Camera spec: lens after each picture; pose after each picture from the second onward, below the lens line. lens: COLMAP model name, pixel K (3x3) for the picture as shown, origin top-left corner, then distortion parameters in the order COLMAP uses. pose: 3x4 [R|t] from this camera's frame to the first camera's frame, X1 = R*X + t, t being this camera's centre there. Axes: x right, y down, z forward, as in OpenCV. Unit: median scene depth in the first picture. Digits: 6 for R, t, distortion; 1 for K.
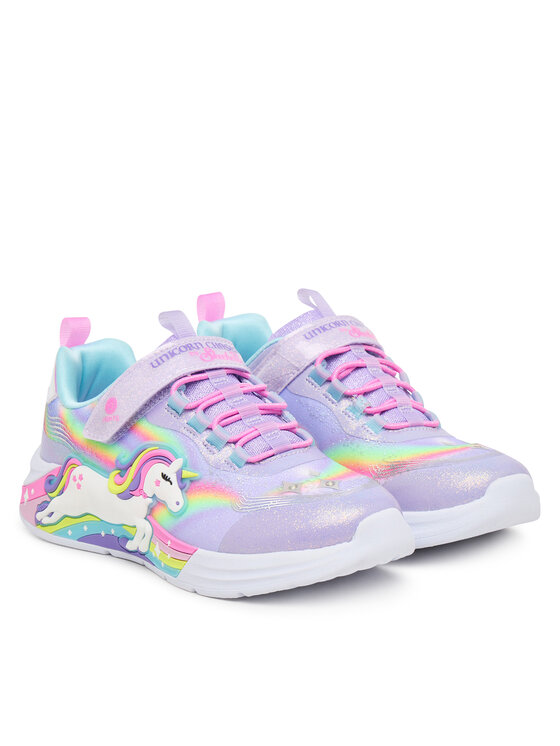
lens RADIAL K [[2197.5, 0, 280.0], [0, 2197.5, 373.0], [0, 0, 1]] dist [-0.051952, -0.281831]
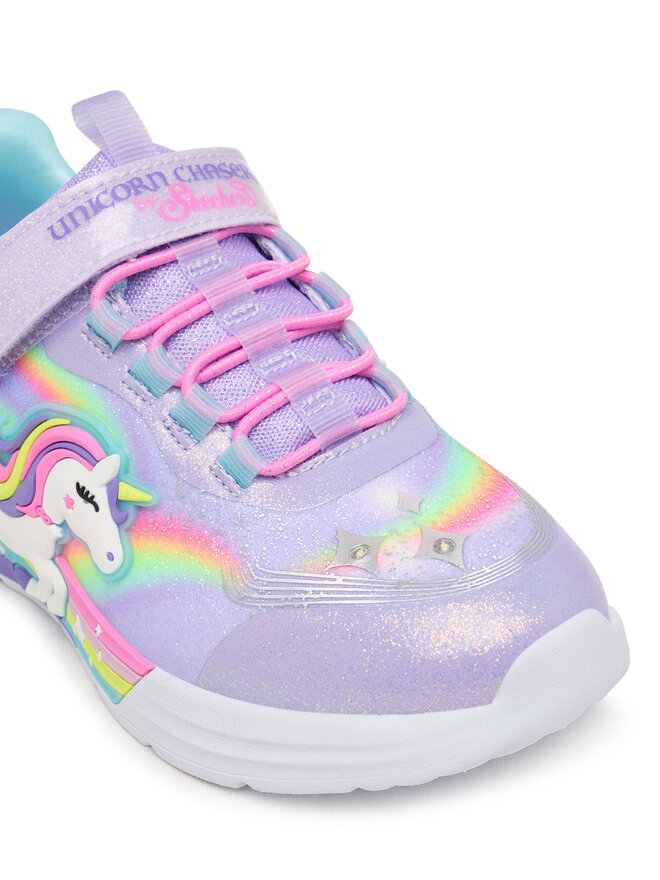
lens RADIAL K [[1927.9, 0, 330.0], [0, 1927.9, 440.0], [0, 0, 1]] dist [-0.039791, -0.104613]
pose [[0.999094, -0.000265, -0.042568, 0.015923], [0.013531, 0.950092, 0.311677, -0.086984], [0.040361, -0.311970, 0.949234, 0.621534]]
